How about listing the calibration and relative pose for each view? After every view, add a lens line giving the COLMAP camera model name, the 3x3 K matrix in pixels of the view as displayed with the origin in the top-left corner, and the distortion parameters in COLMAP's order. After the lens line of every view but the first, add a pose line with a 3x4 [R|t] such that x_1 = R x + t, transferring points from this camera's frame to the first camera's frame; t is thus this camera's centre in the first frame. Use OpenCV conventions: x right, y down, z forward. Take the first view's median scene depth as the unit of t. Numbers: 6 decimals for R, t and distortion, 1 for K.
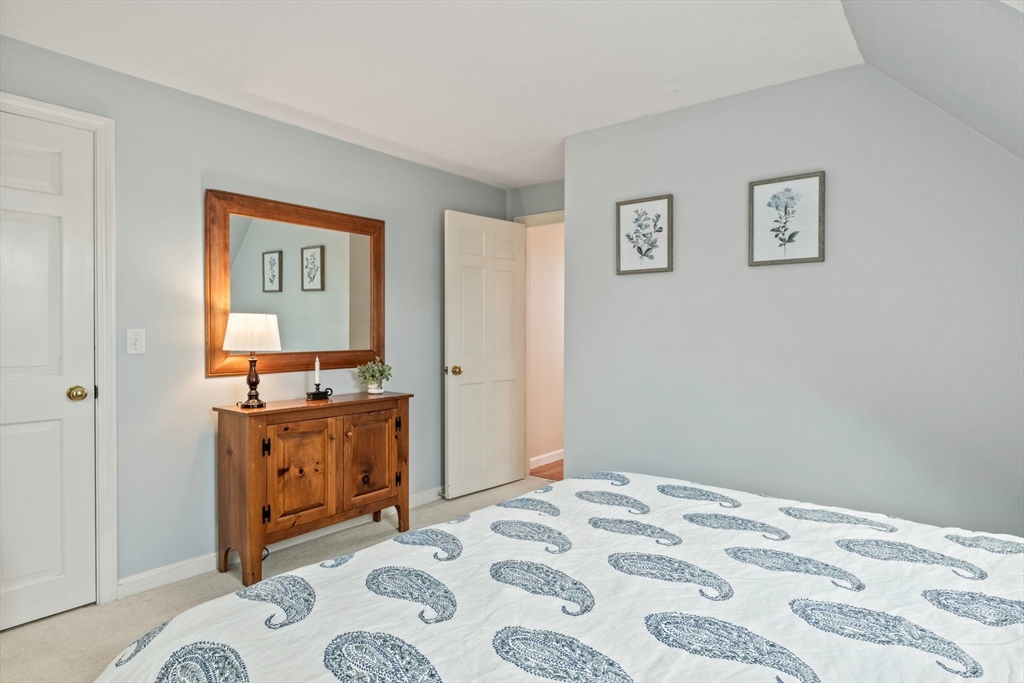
lens RADIAL K [[573.4, 0, 518.6], [0, 573.4, 337.2], [0, 0, 1]] dist [-0.002313, -0.001189]
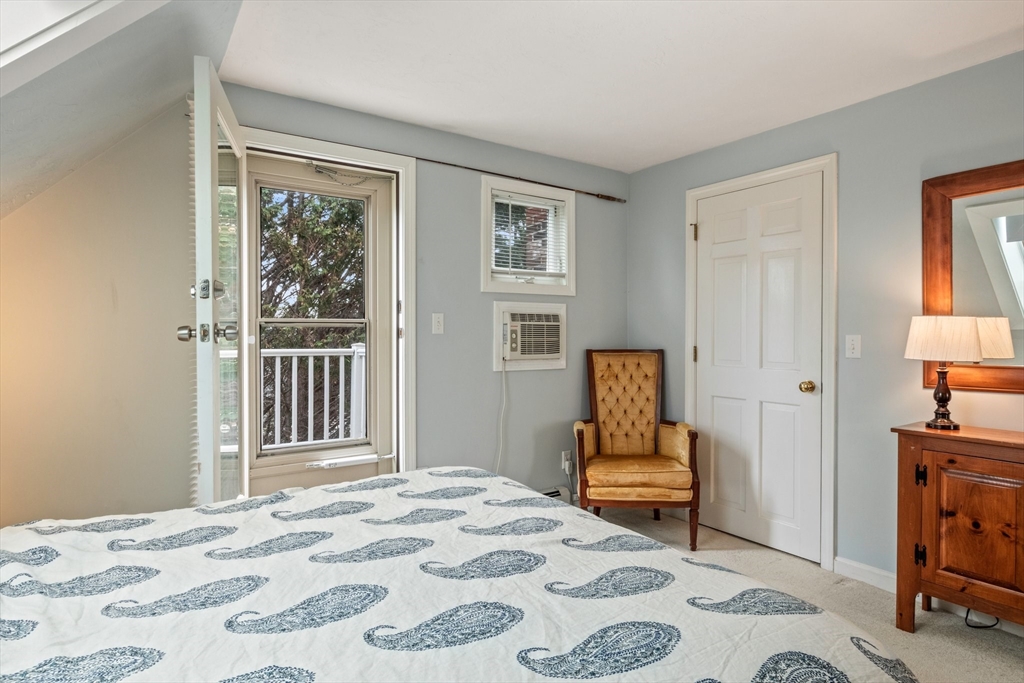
lens RADIAL K [[573.4, 0, 518.6], [0, 573.4, 337.2], [0, 0, 1]] dist [-0.002313, -0.001189]
pose [[-0.301981, -0.000530, -0.953314, 0.517286], [-0.008483, 0.999962, 0.002131, -0.006288], [0.953276, 0.008730, -0.301974, 0.667375]]
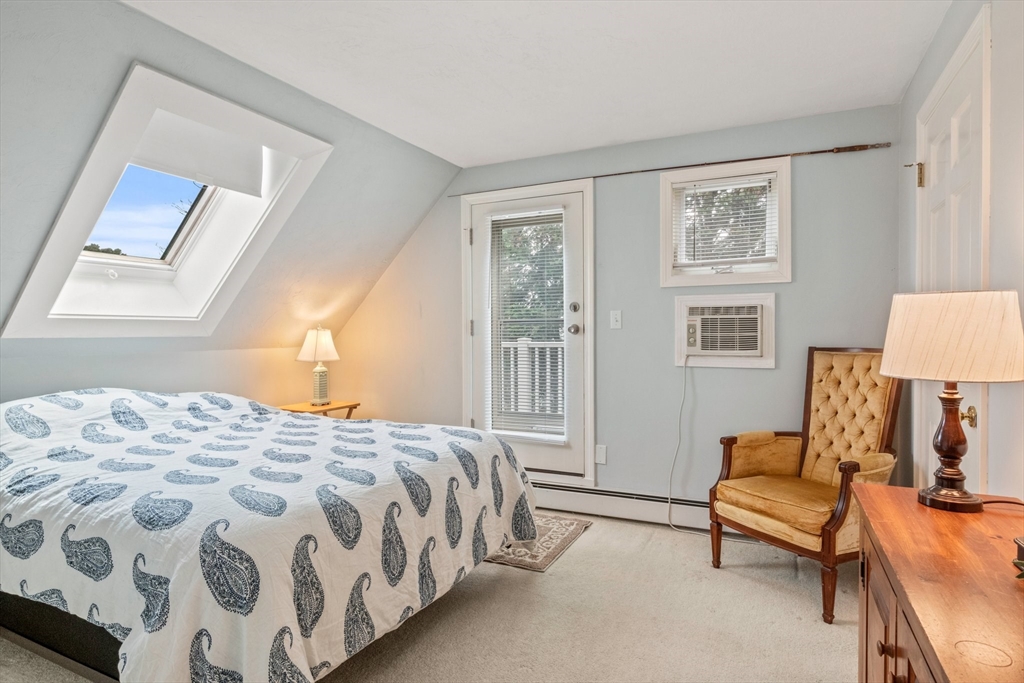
lens RADIAL K [[553.1, 0, 511.8], [0, 553.1, 336.4], [0, 0, 1]] dist [0.000217, -0.000180]
pose [[-0.976597, 0.002729, -0.215059, -0.052444], [0.000031, 0.999921, 0.012548, -0.008622], [0.215077, 0.012247, -0.976520, 1.337995]]
